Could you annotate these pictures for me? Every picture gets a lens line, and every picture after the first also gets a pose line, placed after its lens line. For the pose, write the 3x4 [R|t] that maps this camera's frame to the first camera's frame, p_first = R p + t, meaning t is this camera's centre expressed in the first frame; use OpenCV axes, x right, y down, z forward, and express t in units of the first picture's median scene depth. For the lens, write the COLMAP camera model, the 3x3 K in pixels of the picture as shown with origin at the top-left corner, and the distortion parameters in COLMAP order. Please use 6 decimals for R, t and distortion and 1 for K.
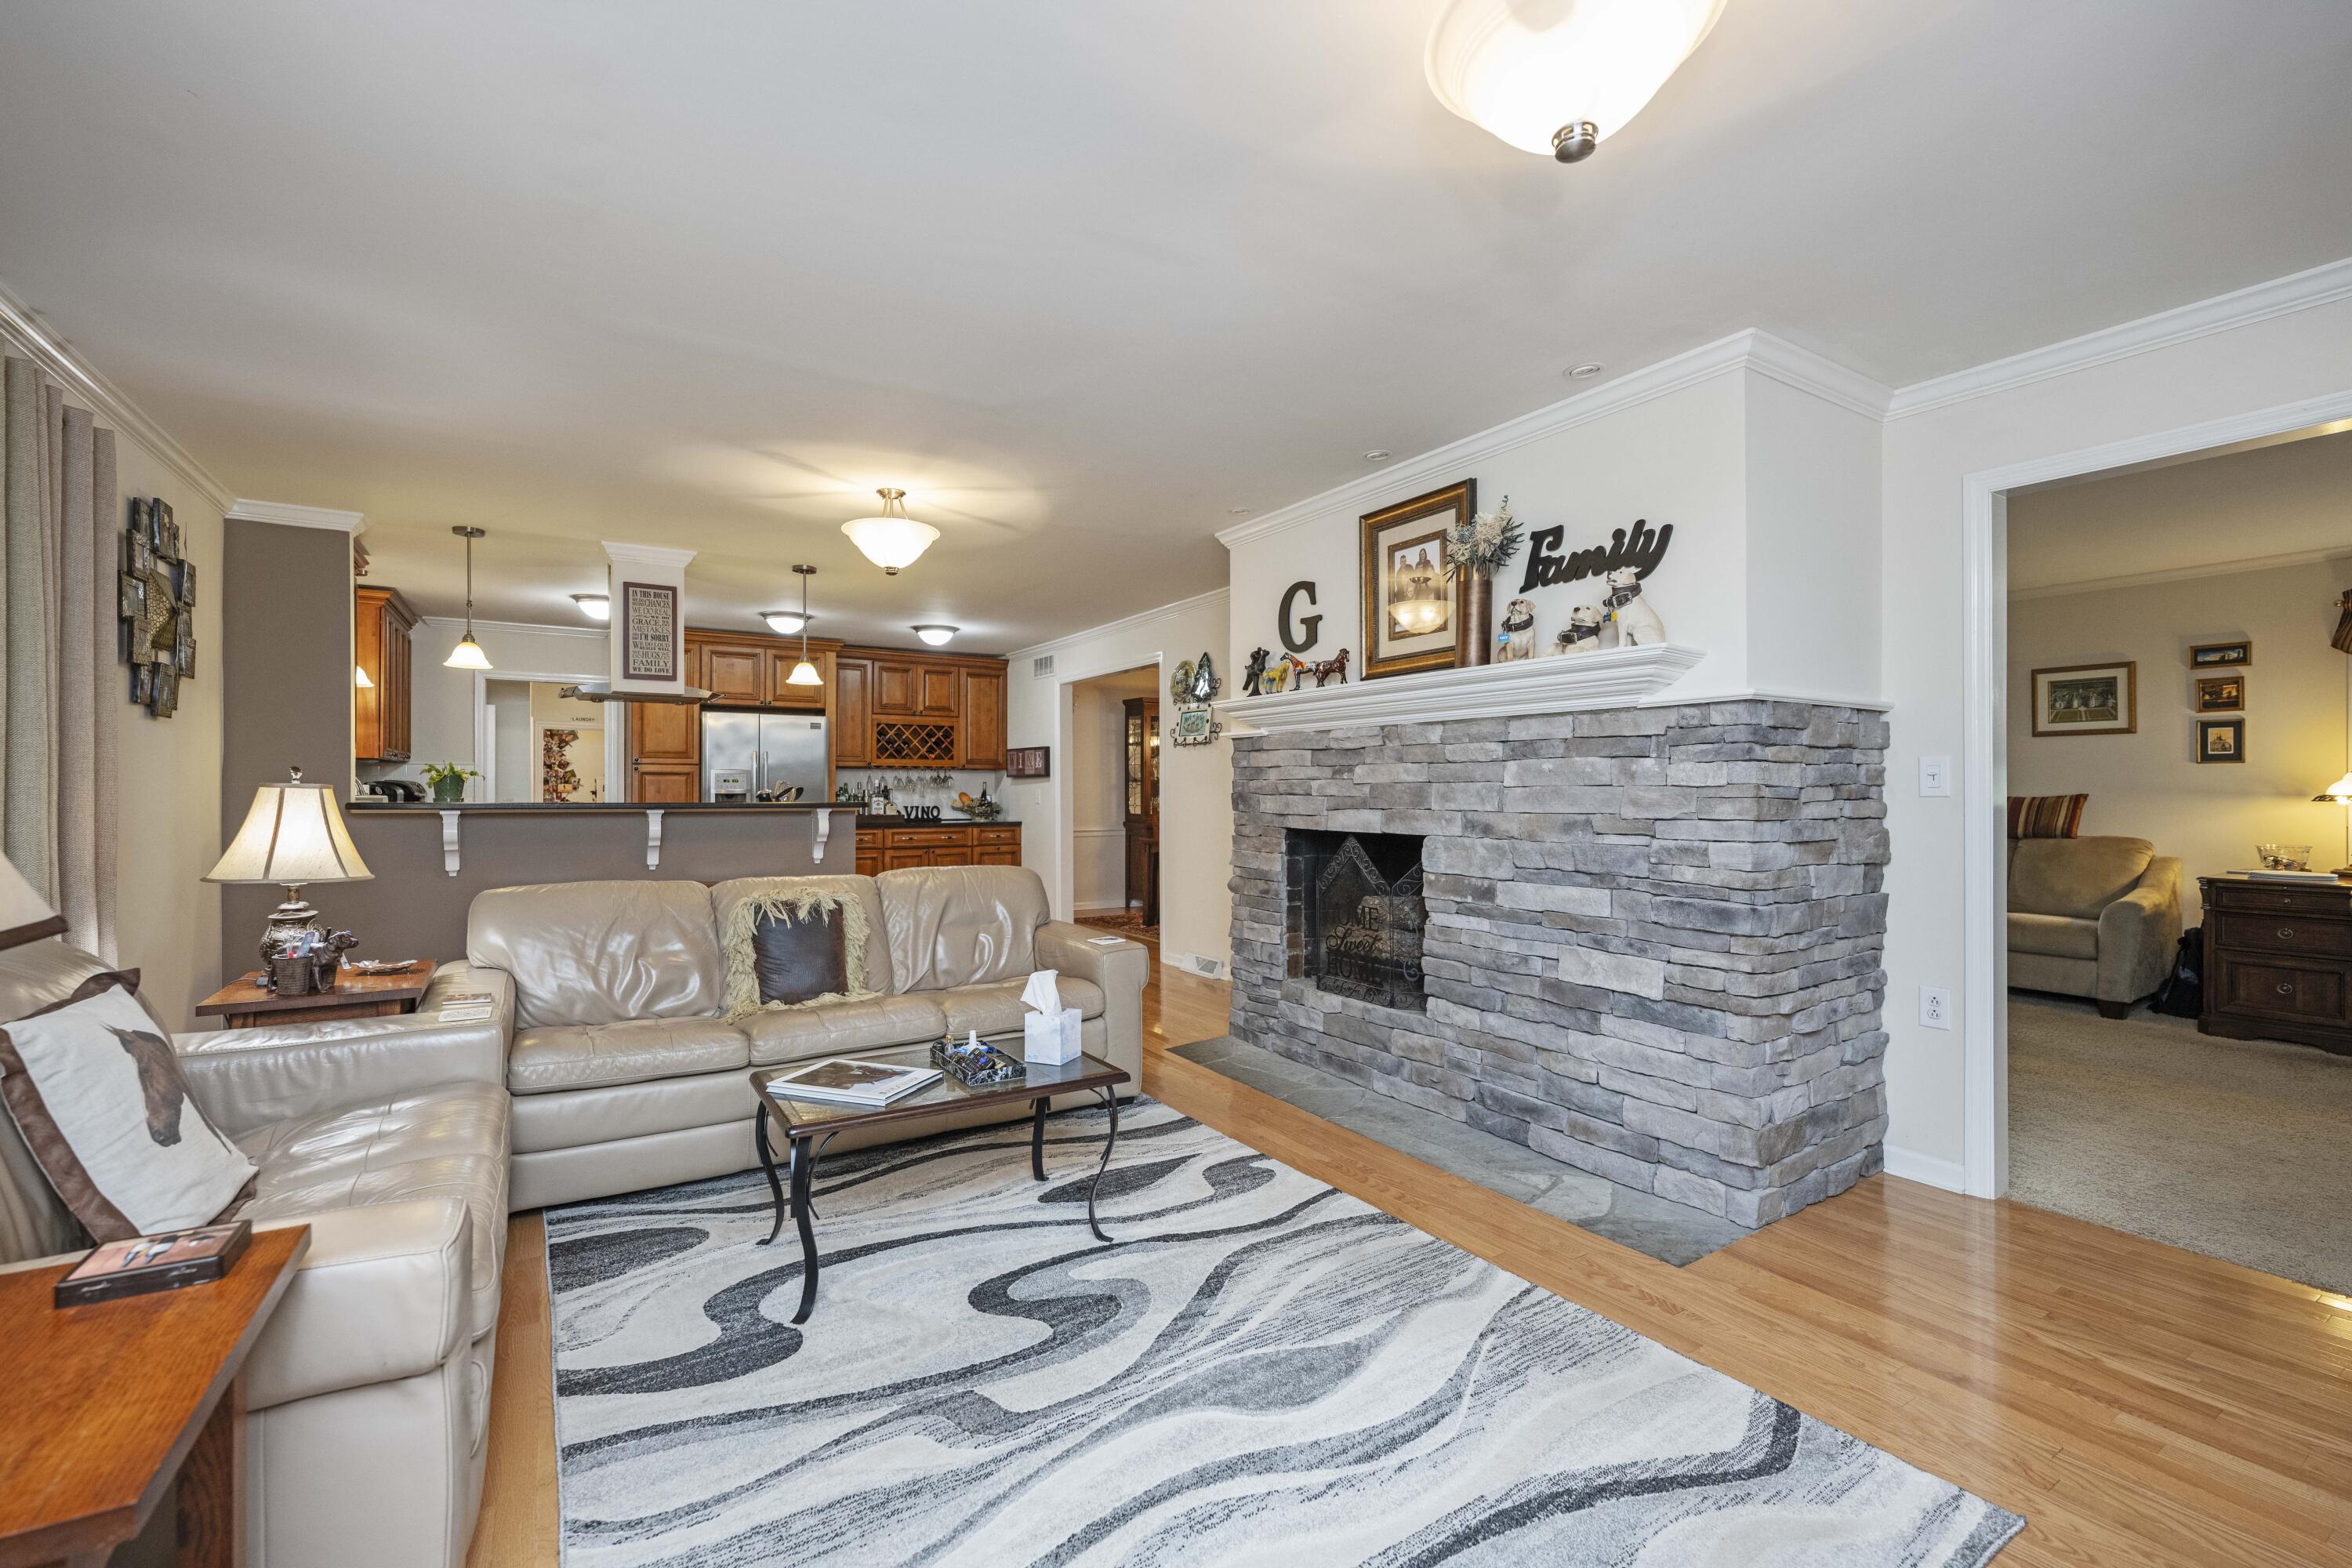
lens RADIAL K [[1006.6, 0, 1168.4], [0, 1006.6, 789.8], [0, 0, 1]] dist [0.002129, 0.000212]
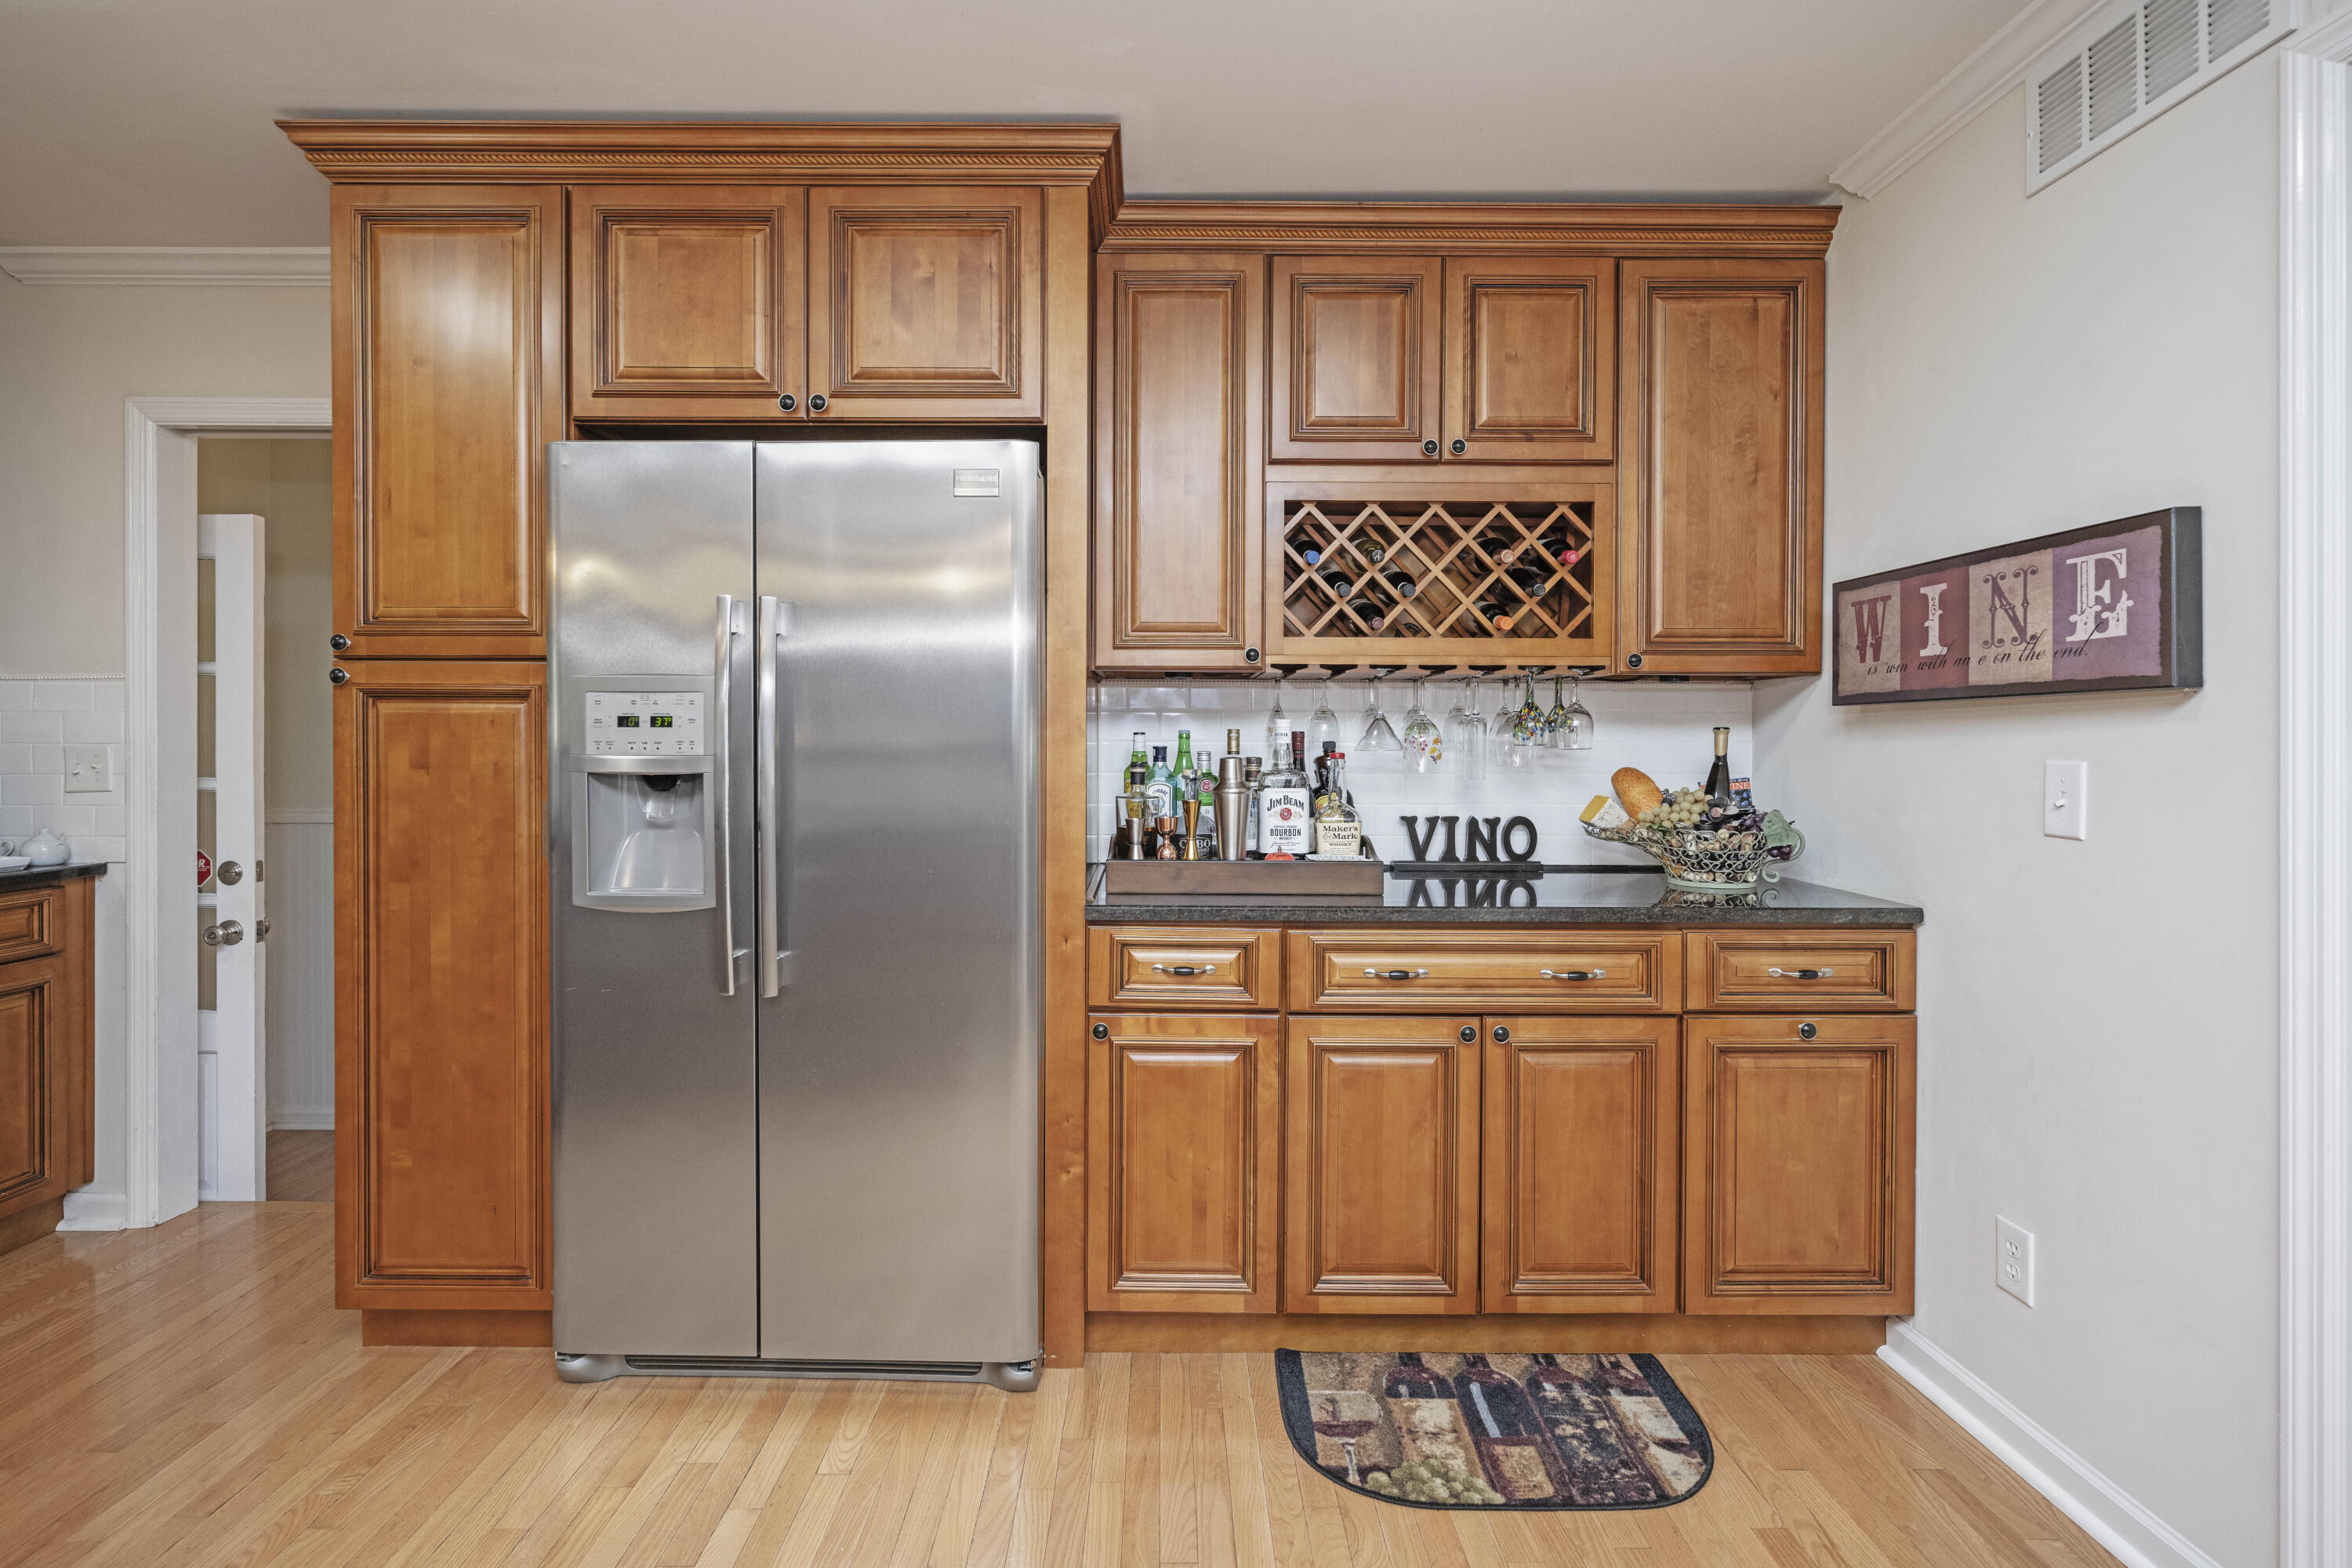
lens RADIAL K [[1136.8, 0, 1159.8], [0, 1136.8, 751.4], [0, 0, 1]] dist [-0.000730, 0.000020]
pose [[0.850551, 0.004848, -0.525870, -0.158614], [-0.002578, 0.999984, 0.005050, -0.003079], [0.525886, -0.002939, 0.850550, 0.713952]]
